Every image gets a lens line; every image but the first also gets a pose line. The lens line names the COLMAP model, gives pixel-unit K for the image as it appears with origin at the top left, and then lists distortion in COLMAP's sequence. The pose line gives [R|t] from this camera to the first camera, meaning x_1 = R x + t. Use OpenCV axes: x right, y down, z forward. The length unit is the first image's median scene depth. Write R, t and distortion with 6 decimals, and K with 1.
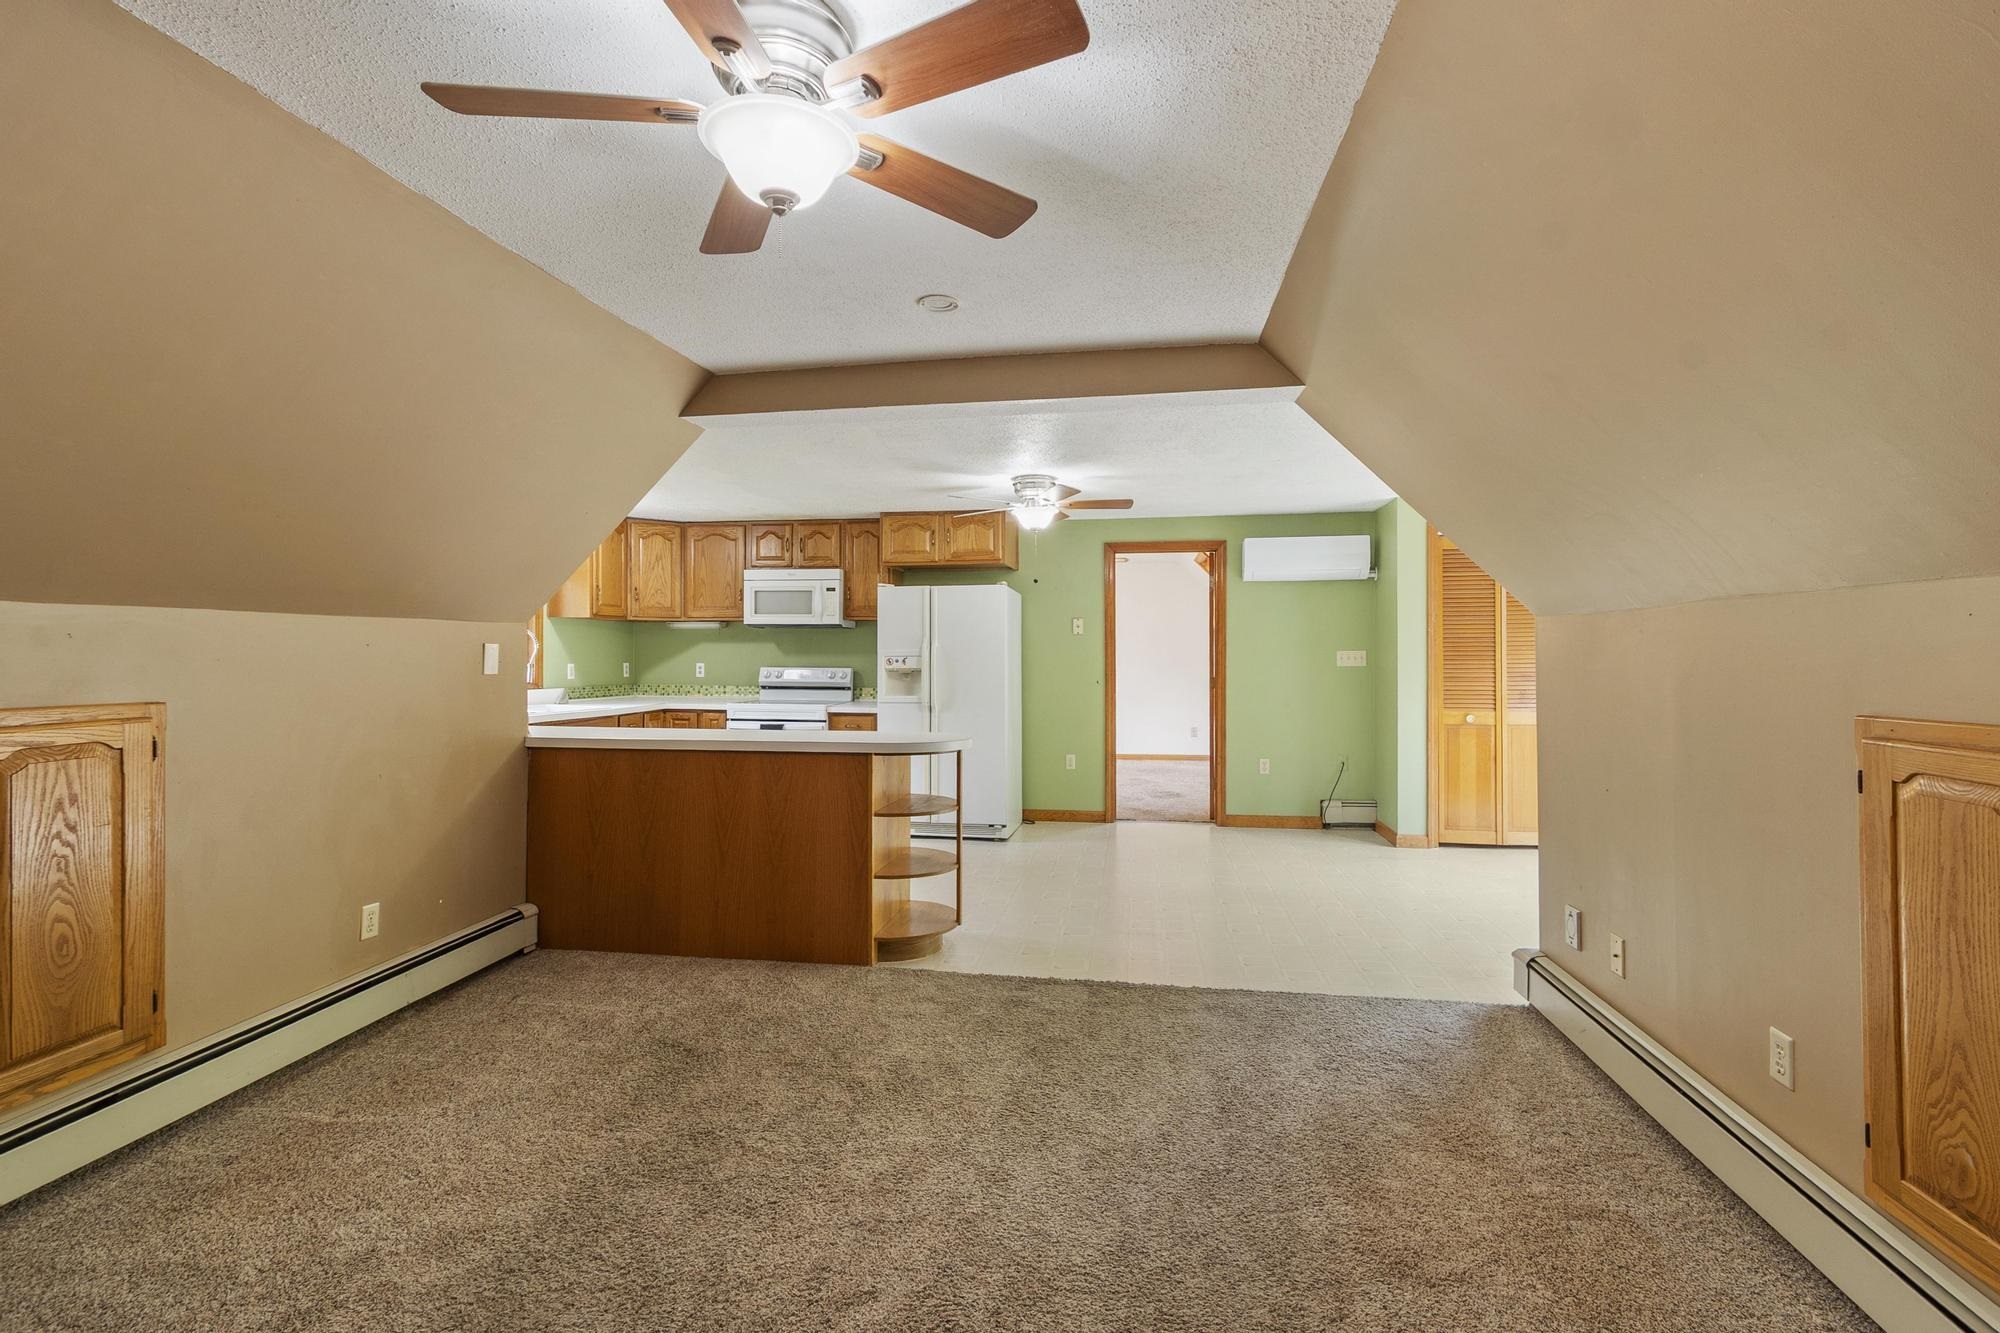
lens RADIAL K [[888.0, 0, 980.5], [0, 888.0, 654.7], [0, 0, 1]] dist [-0.001886, -0.000287]
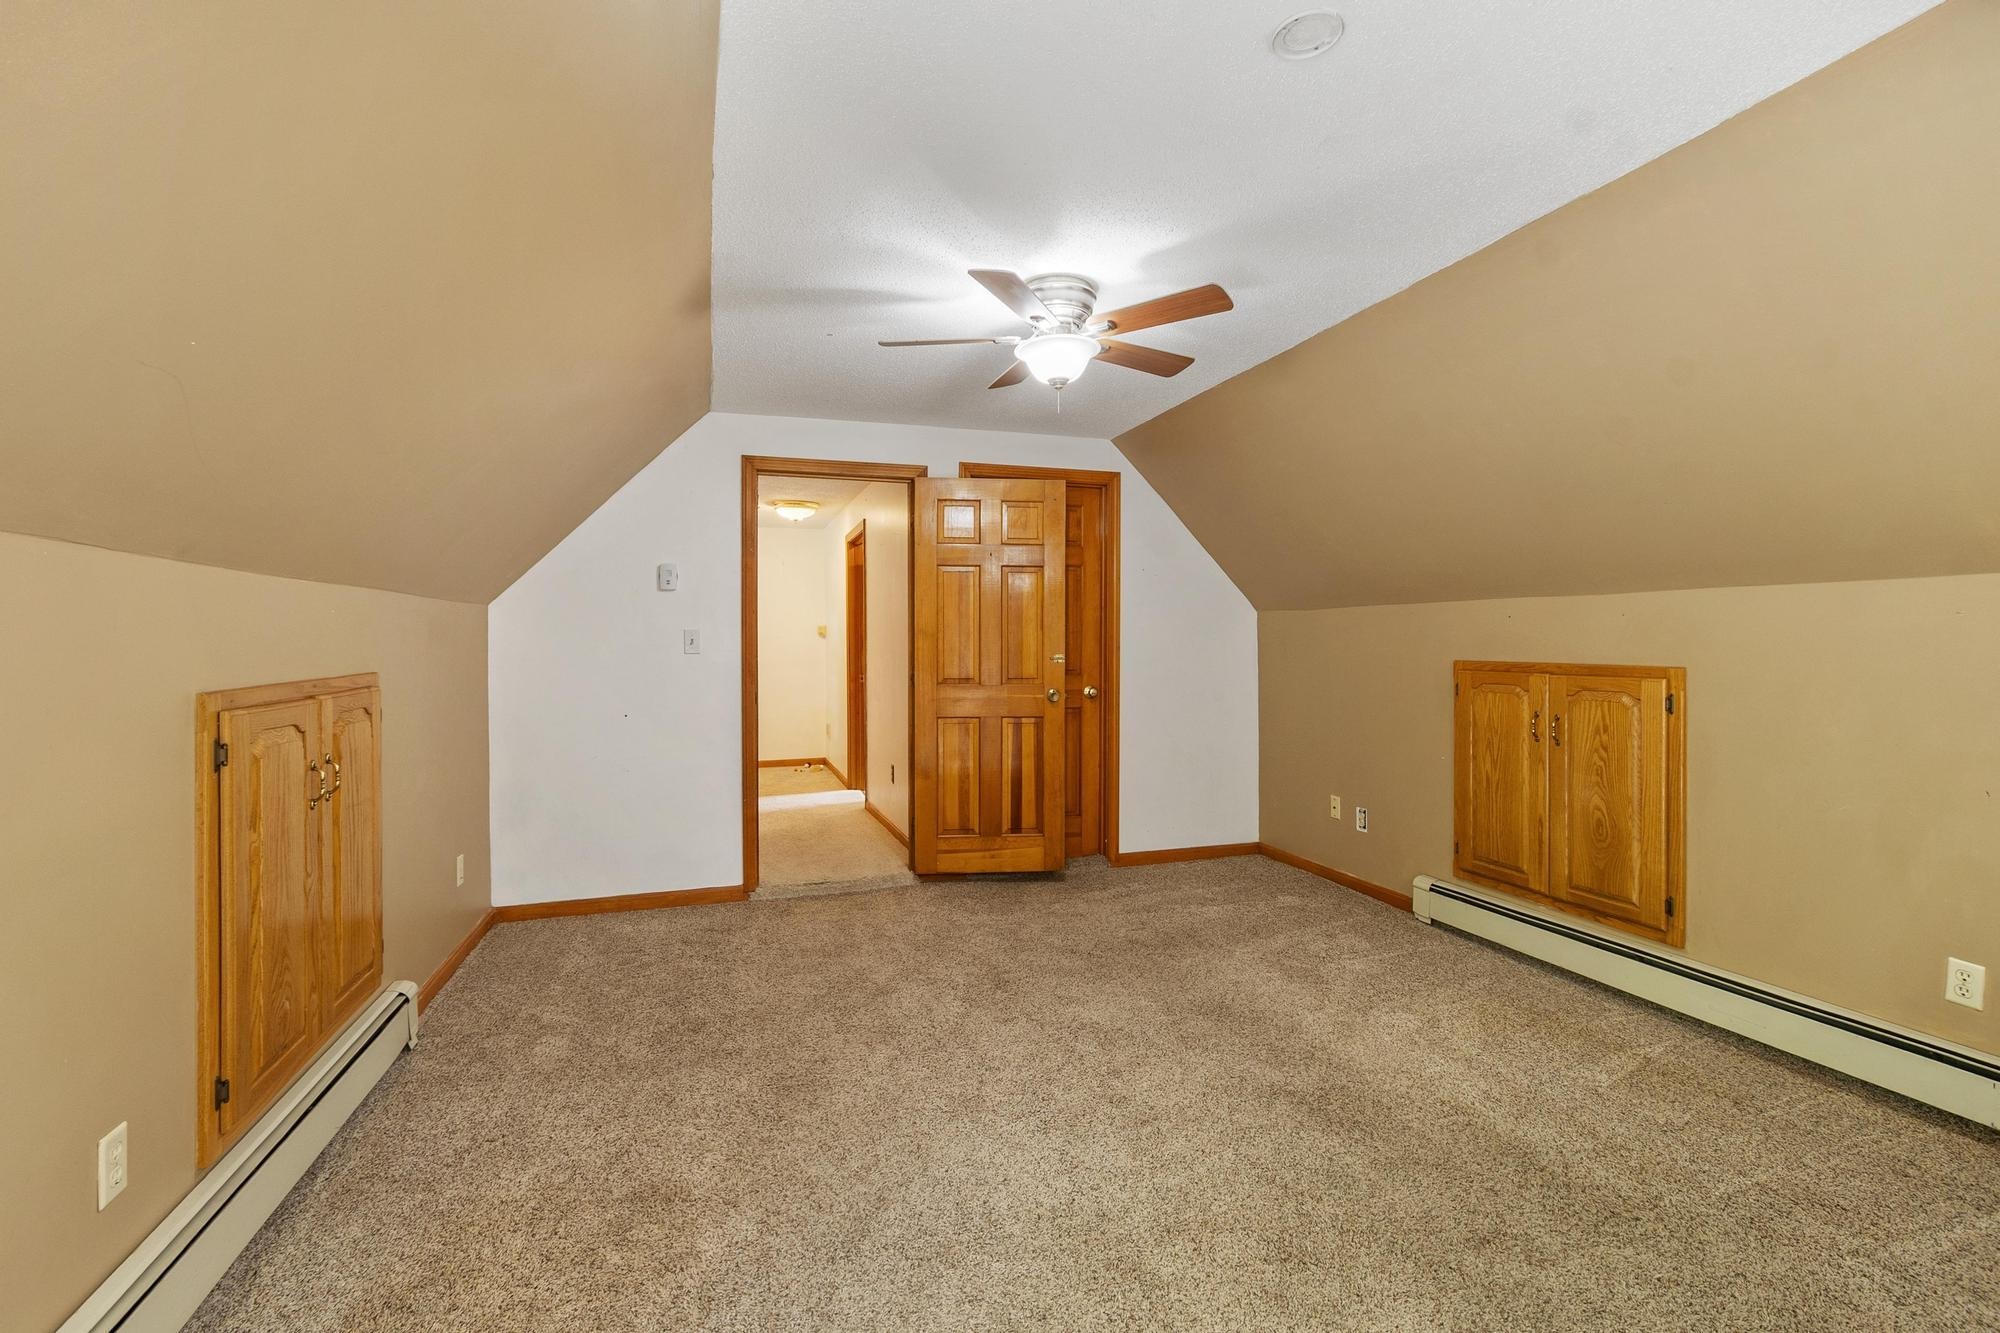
lens RADIAL K [[888.0, 0, 986.3], [0, 888.0, 652.9], [0, 0, 1]] dist [-0.001886, -0.000287]
pose [[-0.888662, 0.011156, -0.458428, 0.219511], [0.005115, 0.999883, 0.014417, 0.005744], [0.458535, 0.010467, -0.888615, 0.751265]]
